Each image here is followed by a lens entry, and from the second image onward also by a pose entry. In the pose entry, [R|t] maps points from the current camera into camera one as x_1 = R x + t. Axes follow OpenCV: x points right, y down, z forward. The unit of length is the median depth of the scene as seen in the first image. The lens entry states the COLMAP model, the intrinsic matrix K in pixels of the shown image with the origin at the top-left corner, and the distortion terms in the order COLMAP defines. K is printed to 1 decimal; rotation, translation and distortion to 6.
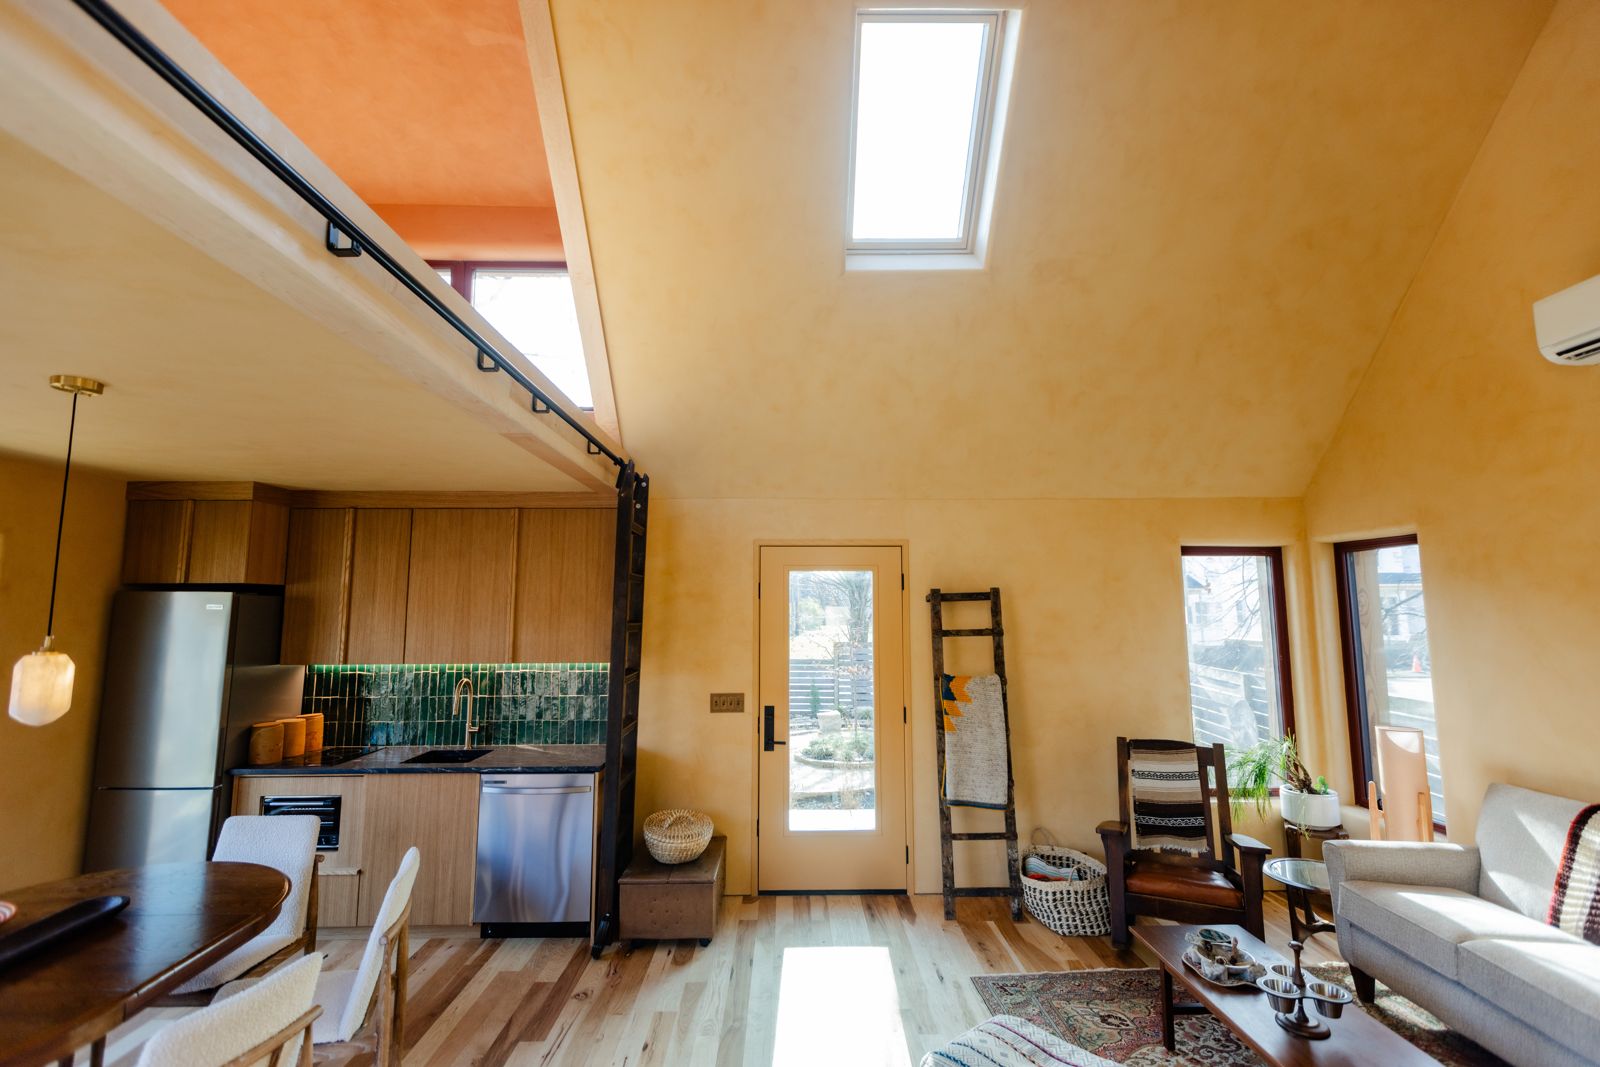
lens RADIAL K [[713.6, 0, 800.9], [0, 713.6, 536.6], [0, 0, 1]] dist [0.013836, -0.000145]
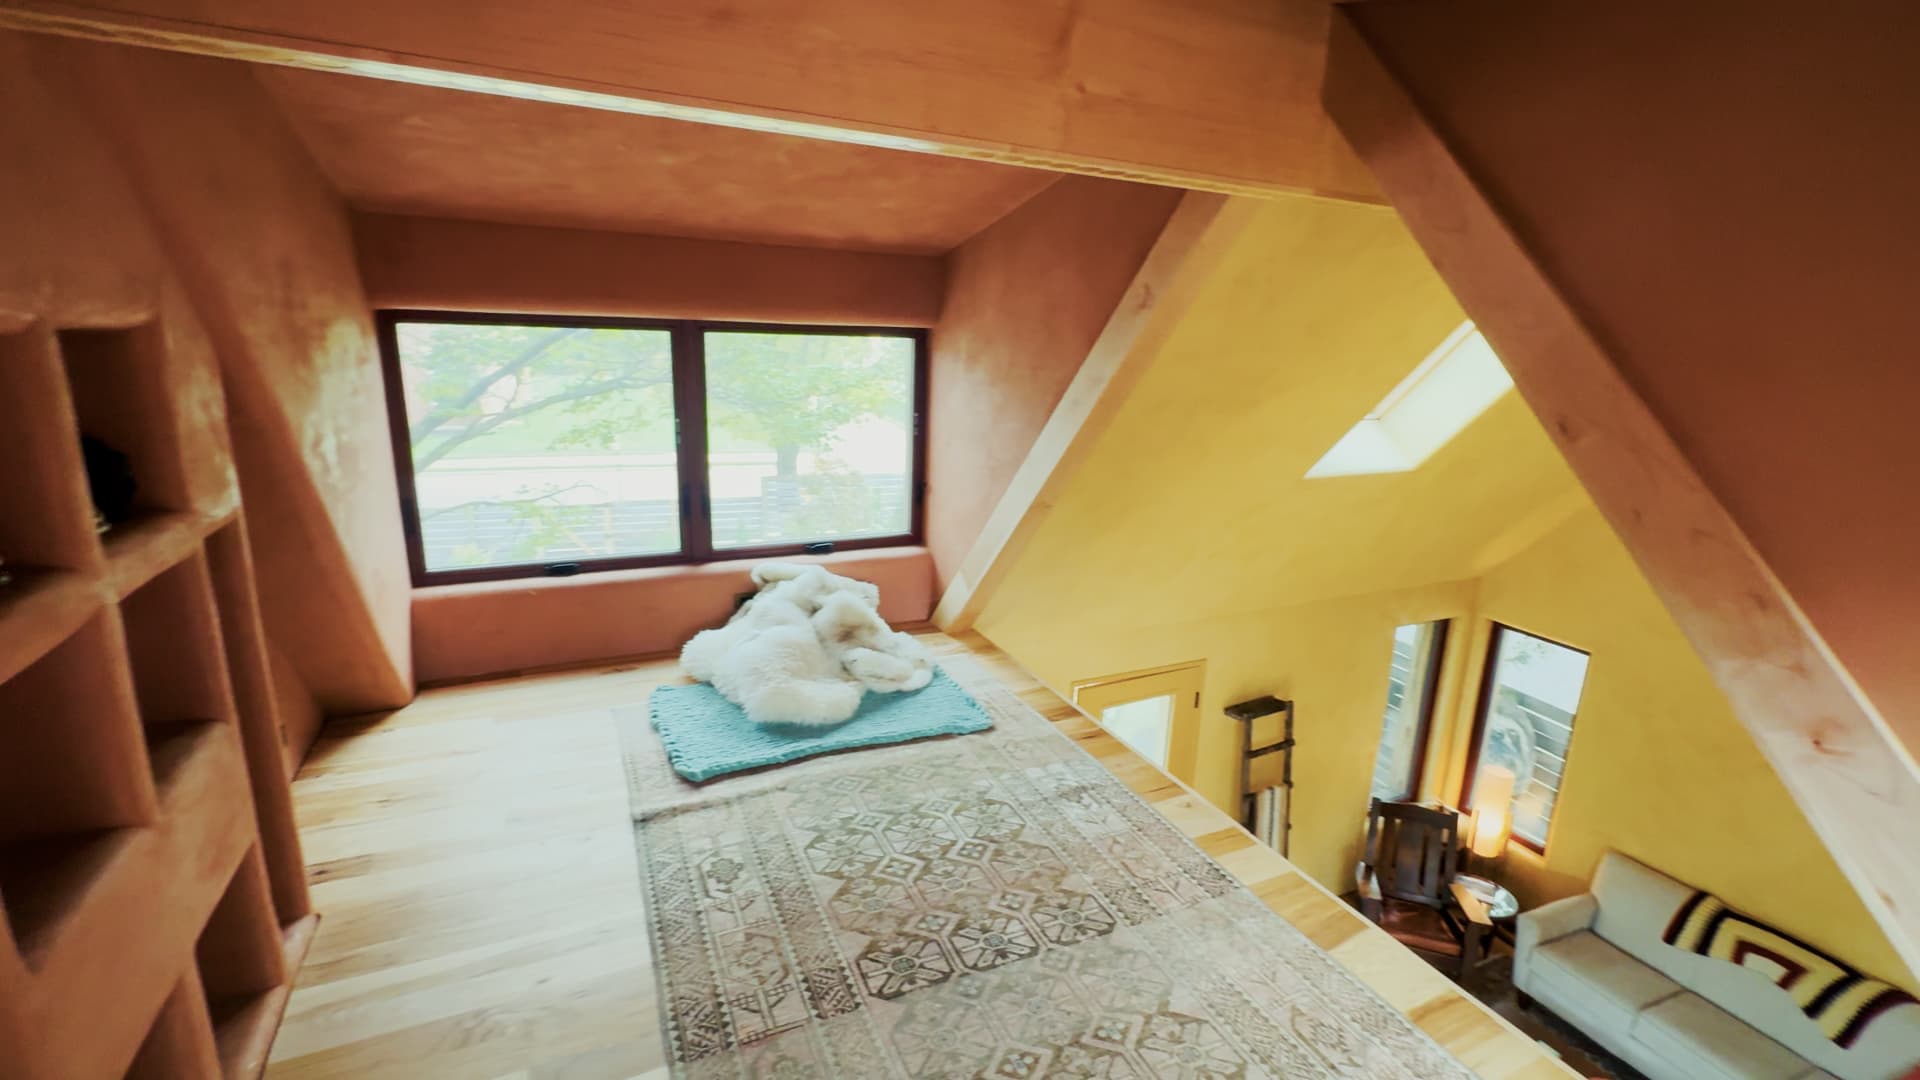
lens RADIAL K [[869.7, 0, 953.7], [0, 869.7, 550.9], [0, 0, 1]] dist [-0.008066, 0.004945]
pose [[0.905564, -0.068602, 0.418627, -0.693759], [-0.086353, 0.936365, 0.340241, -0.532959], [-0.415328, -0.344260, 0.842014, 0.249089]]
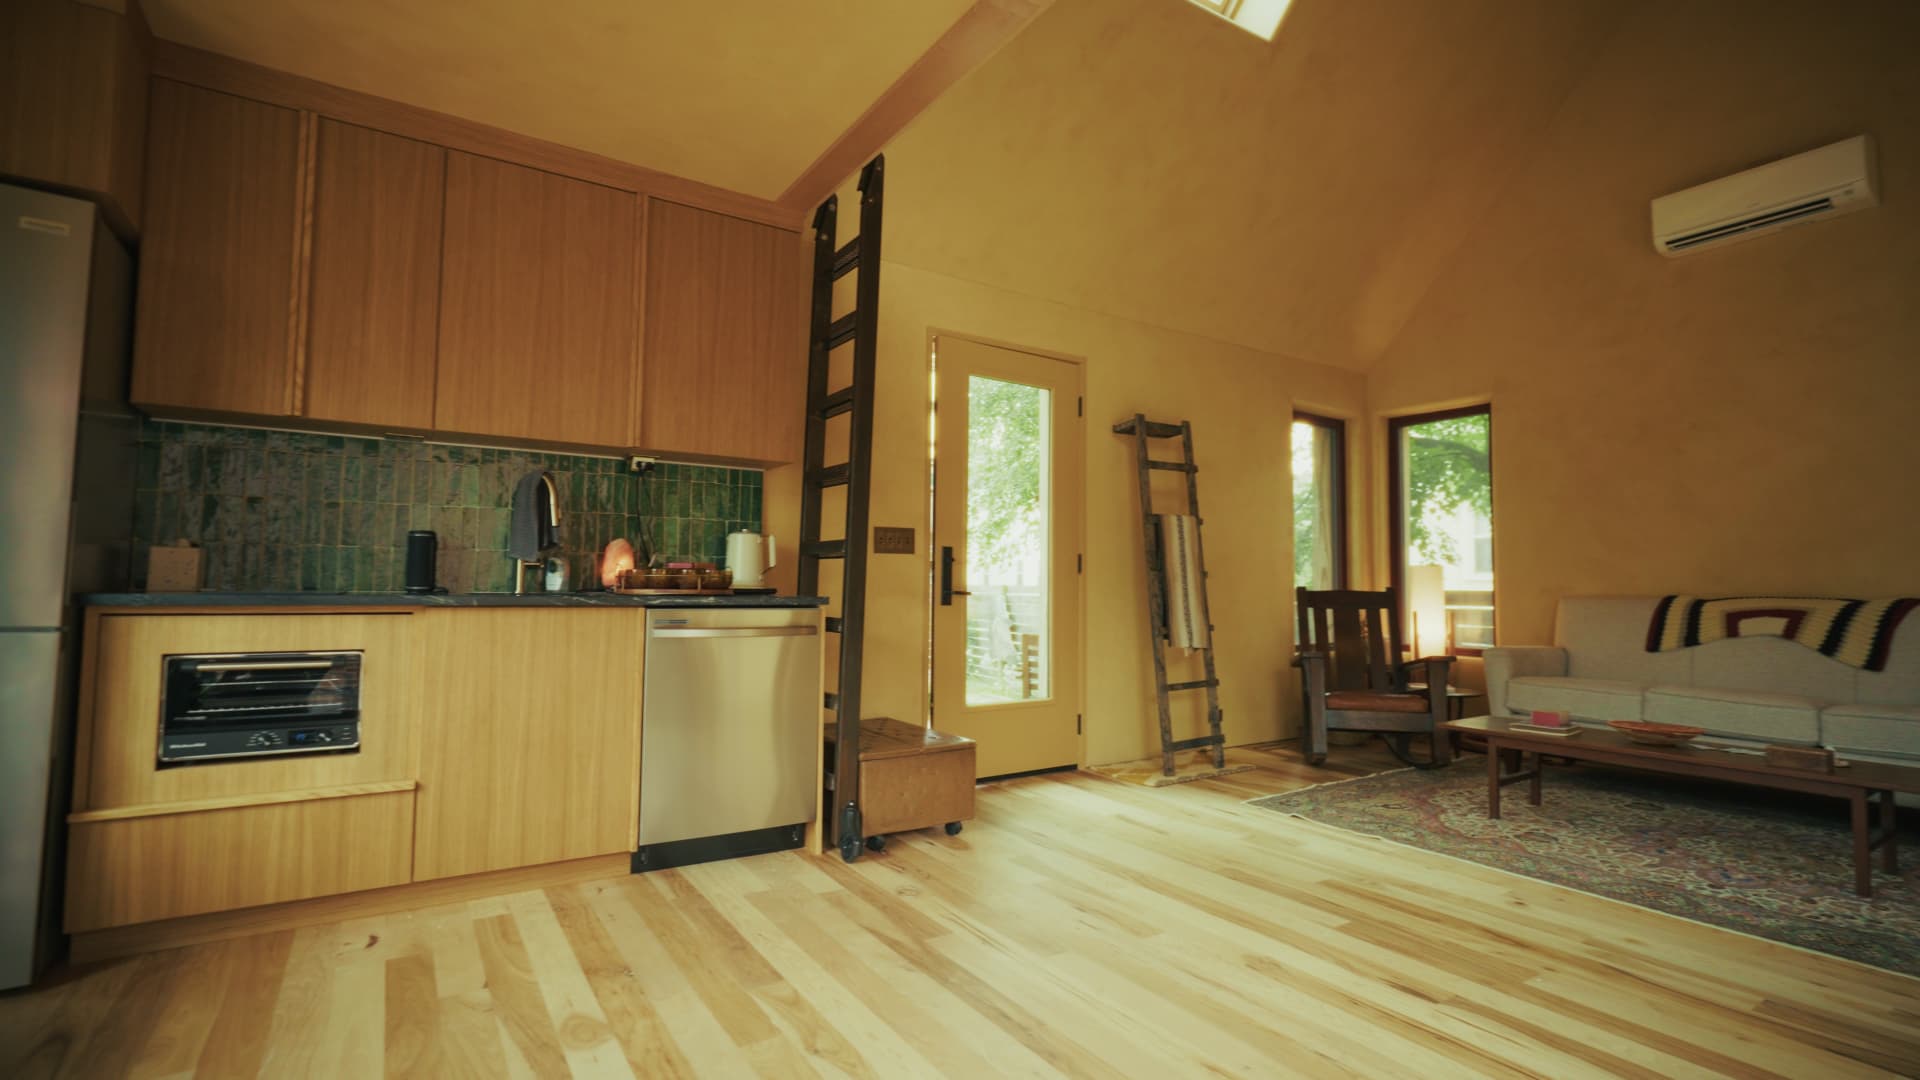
lens RADIAL K [[869.7, 0, 958.5], [0, 869.7, 541.7], [0, 0, 1]] dist [-0.008066, 0.004945]
pose [[0.853110, 0.038312, 0.520323, -0.551850], [-0.069743, 0.996724, 0.040958, 0.207499], [-0.517049, -0.071230, 0.852987, 0.225722]]
